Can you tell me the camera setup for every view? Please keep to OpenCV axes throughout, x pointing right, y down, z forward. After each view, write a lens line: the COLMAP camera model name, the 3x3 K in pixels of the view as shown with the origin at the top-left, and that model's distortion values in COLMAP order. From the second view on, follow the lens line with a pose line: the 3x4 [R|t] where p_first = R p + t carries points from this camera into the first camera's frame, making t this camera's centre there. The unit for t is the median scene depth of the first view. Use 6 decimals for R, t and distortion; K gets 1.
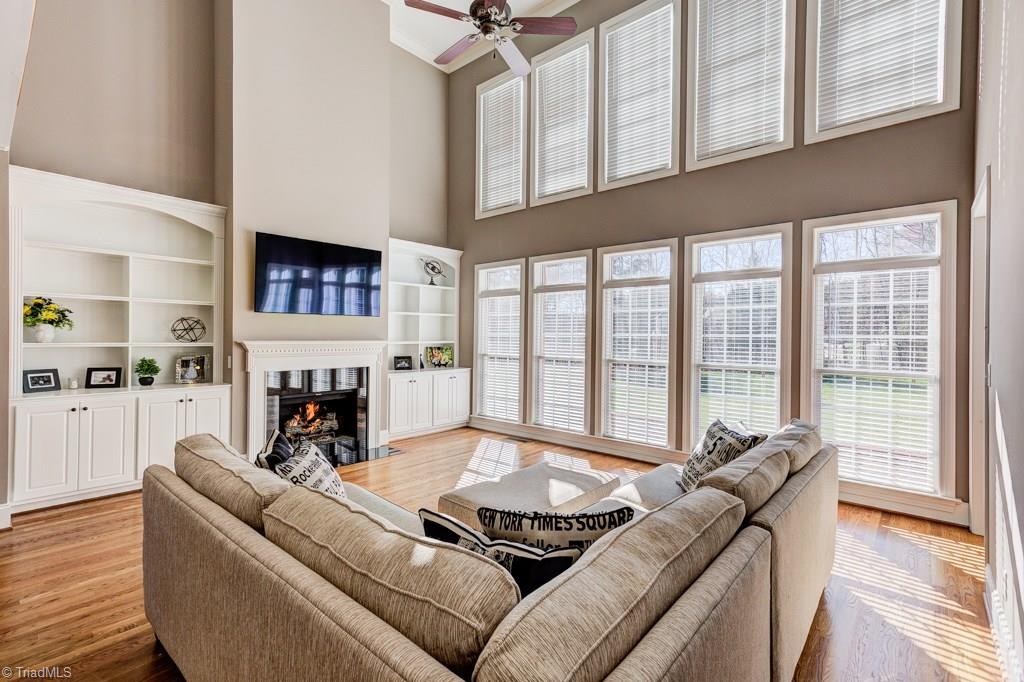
lens RADIAL K [[464.4, 0, 512.0], [0, 464.4, 341.0], [0, 0, 1]] dist [0.000594, 0.000225]
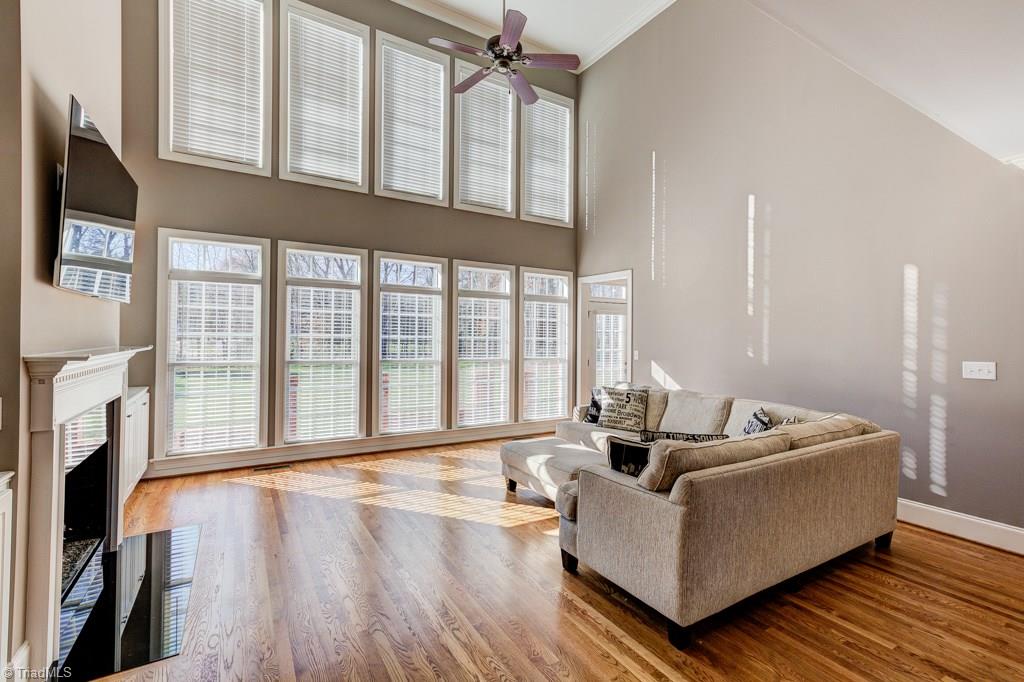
lens RADIAL K [[378.2, 0, 512.8], [0, 378.2, 339.3], [0, 0, 1]] dist [-0.000229, -0.000029]
pose [[0.374949, -0.005107, 0.927031, -0.457731], [0.002411, 0.999987, 0.004534, -0.009326], [-0.927042, 0.000535, 0.374957, 0.407004]]
